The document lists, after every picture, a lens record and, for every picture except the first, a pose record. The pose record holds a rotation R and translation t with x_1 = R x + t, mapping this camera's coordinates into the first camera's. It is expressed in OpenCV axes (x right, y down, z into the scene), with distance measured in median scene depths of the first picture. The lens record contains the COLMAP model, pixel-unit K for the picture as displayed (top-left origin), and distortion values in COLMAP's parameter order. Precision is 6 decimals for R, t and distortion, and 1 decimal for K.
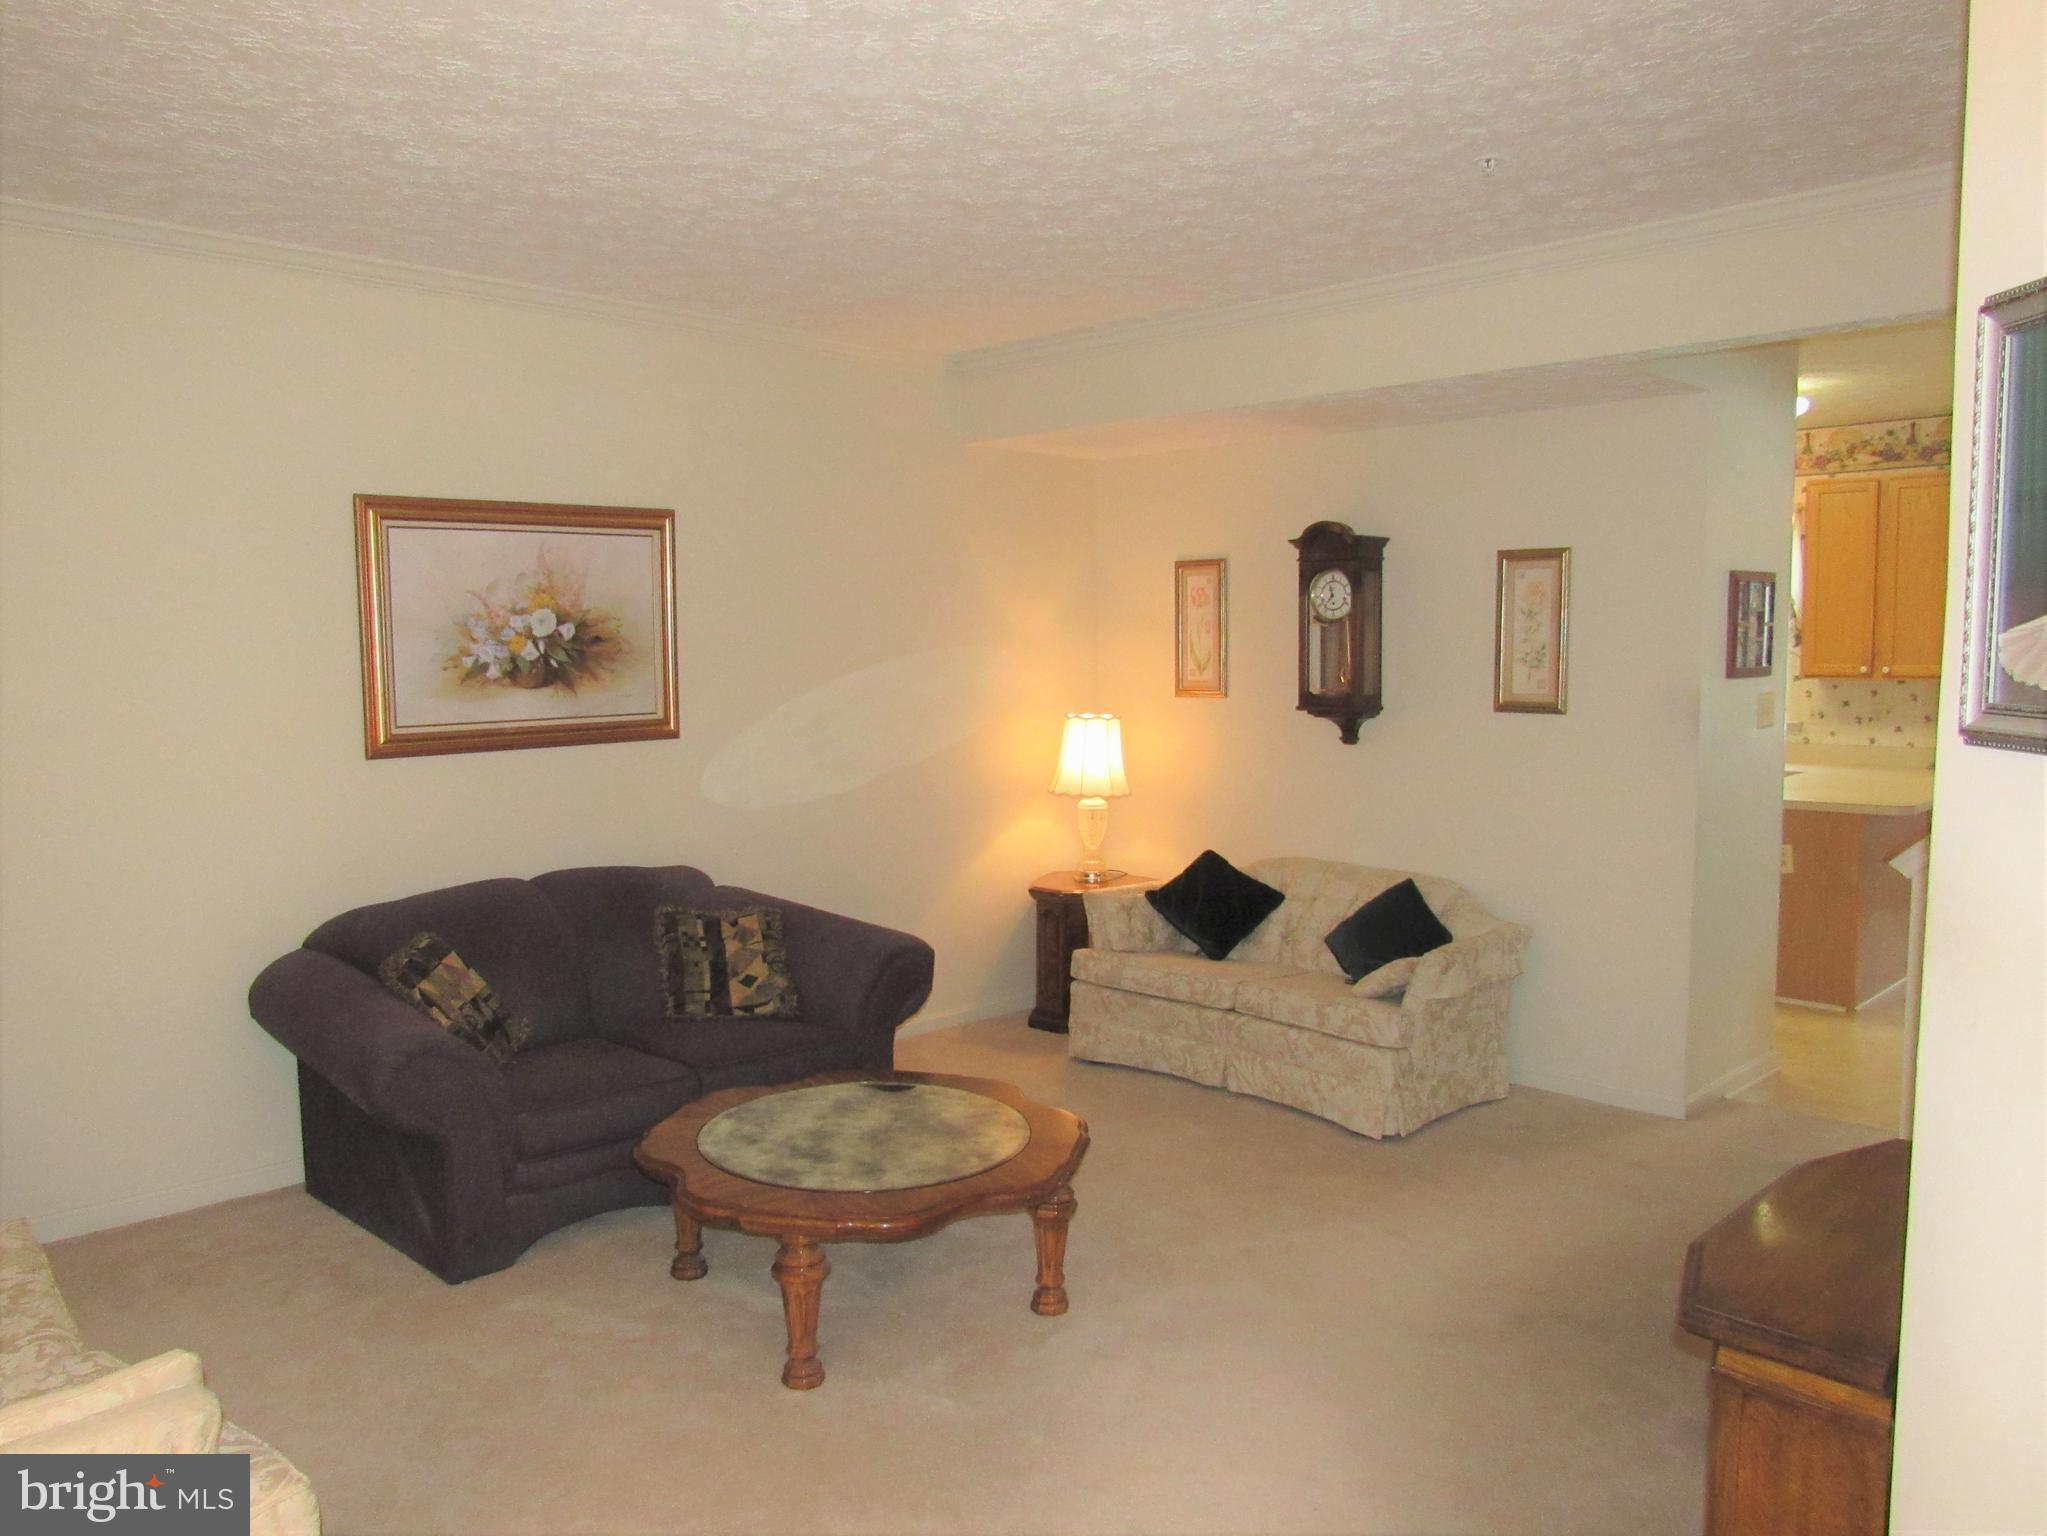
lens RADIAL K [[1530.2, 0, 1023.5], [0, 1530.2, 768.0], [0, 0, 1]] dist [-0.029029, 0.012868]
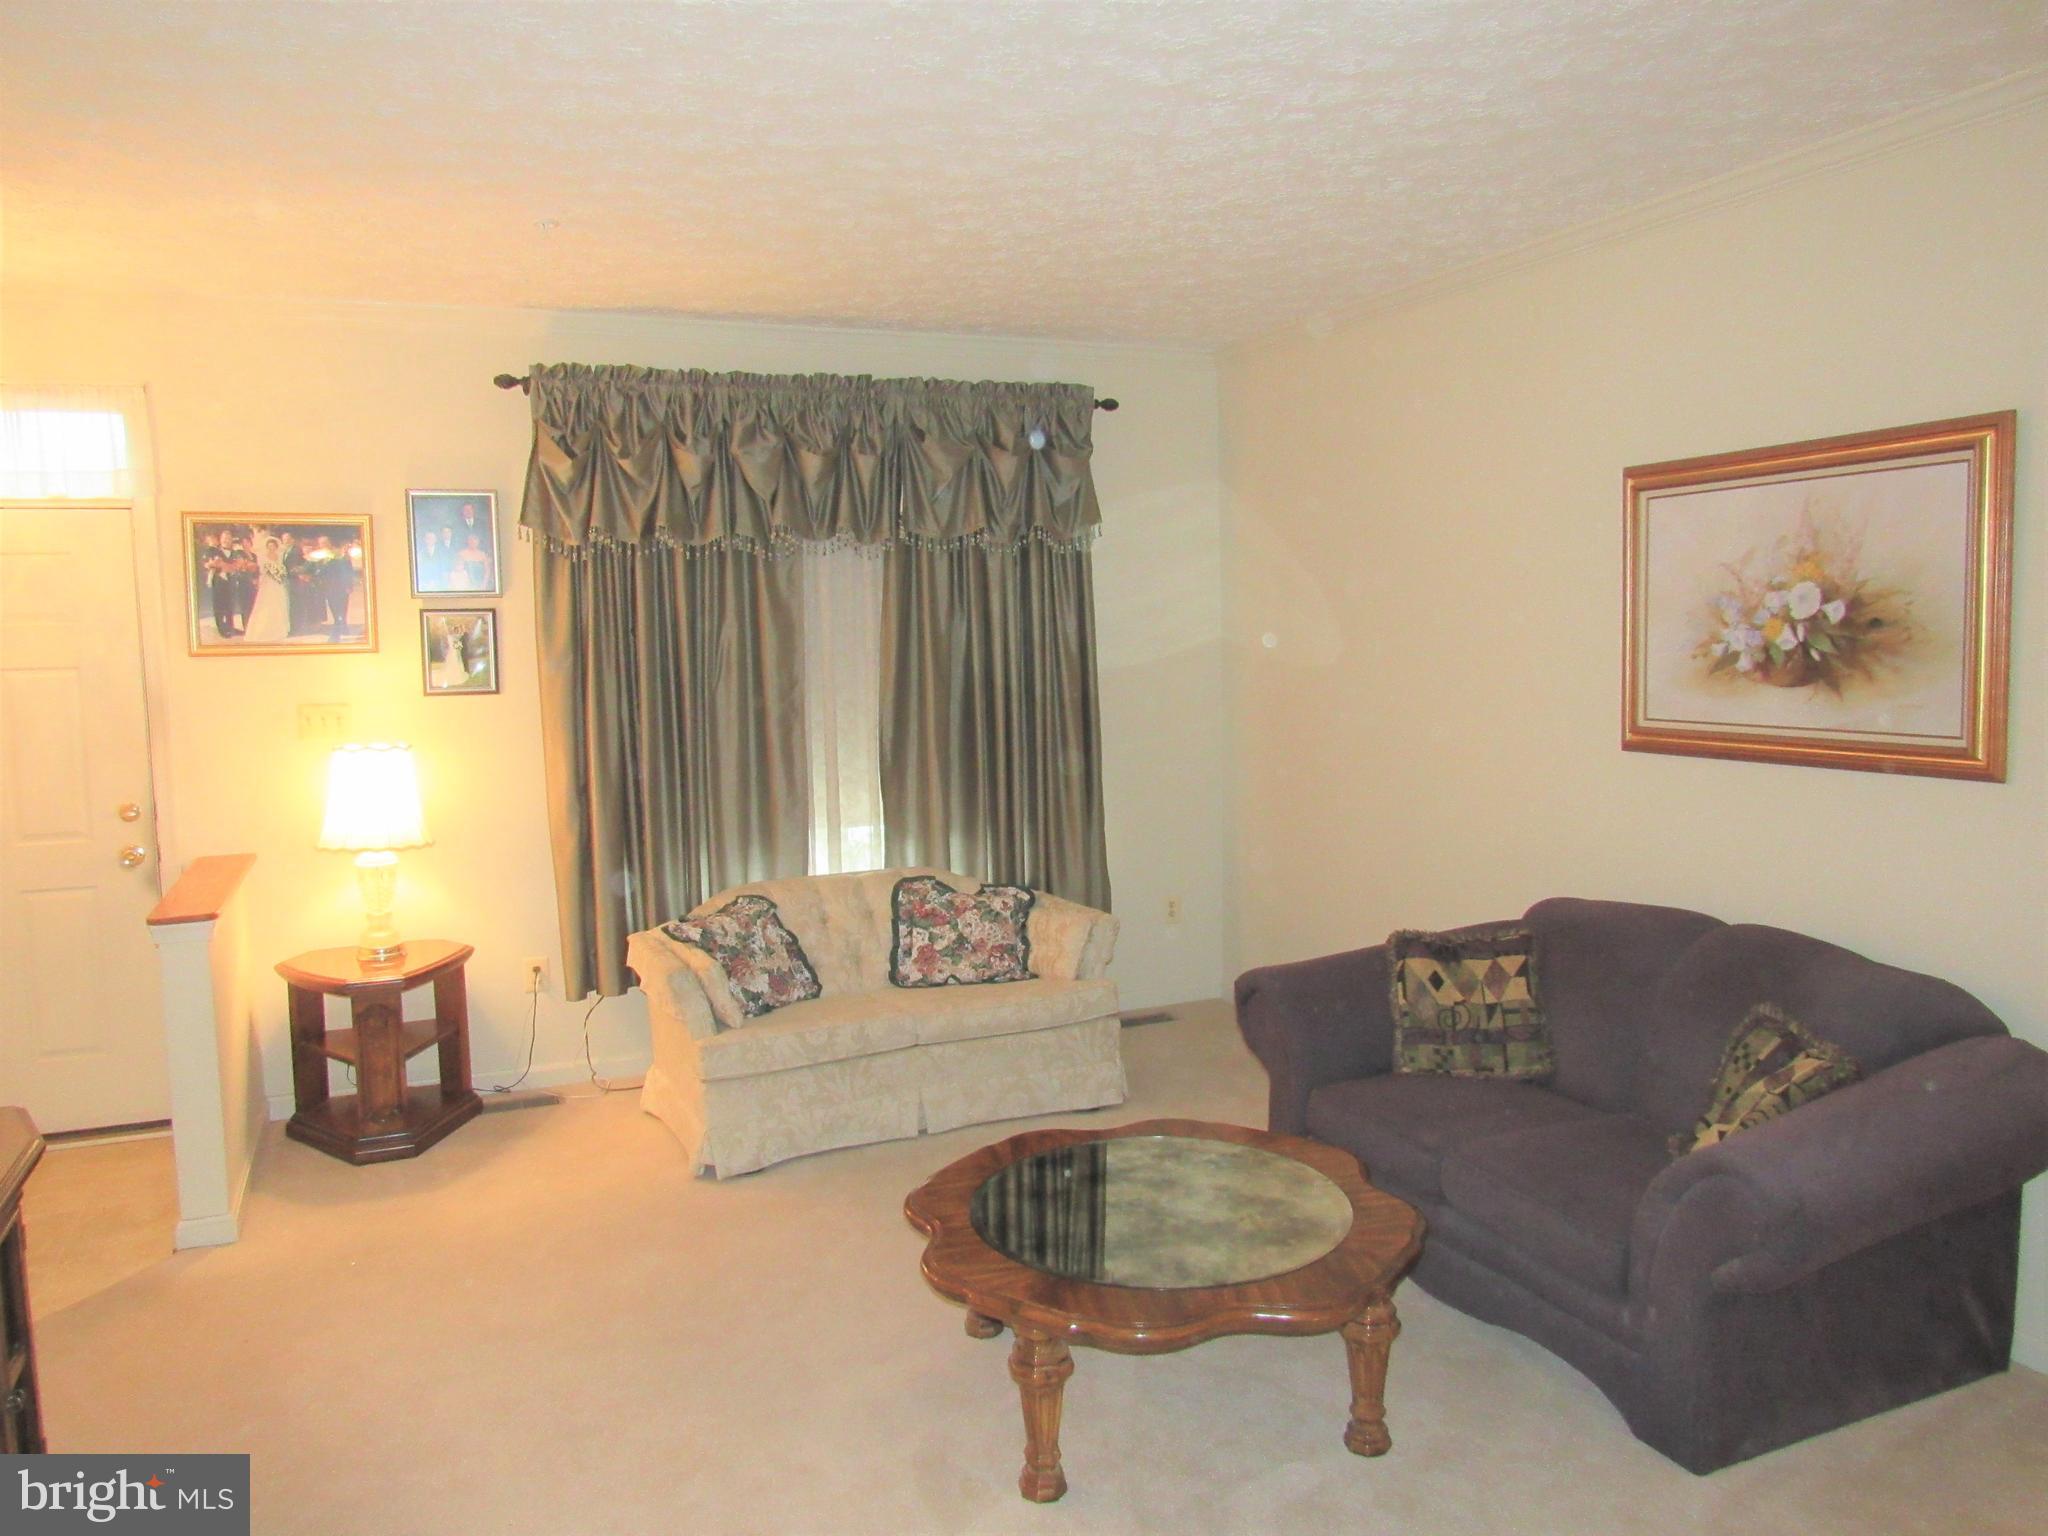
lens RADIAL K [[1475.5, 0, 1024.0], [0, 1475.5, 768.0], [0, 0, 1]] dist [-0.030208, 0.003189]
pose [[-0.388918, 0.101504, -0.915663, 0.505758], [-0.059543, 0.989064, 0.134930, -0.088273], [0.919346, 0.106998, -0.378622, 0.931303]]
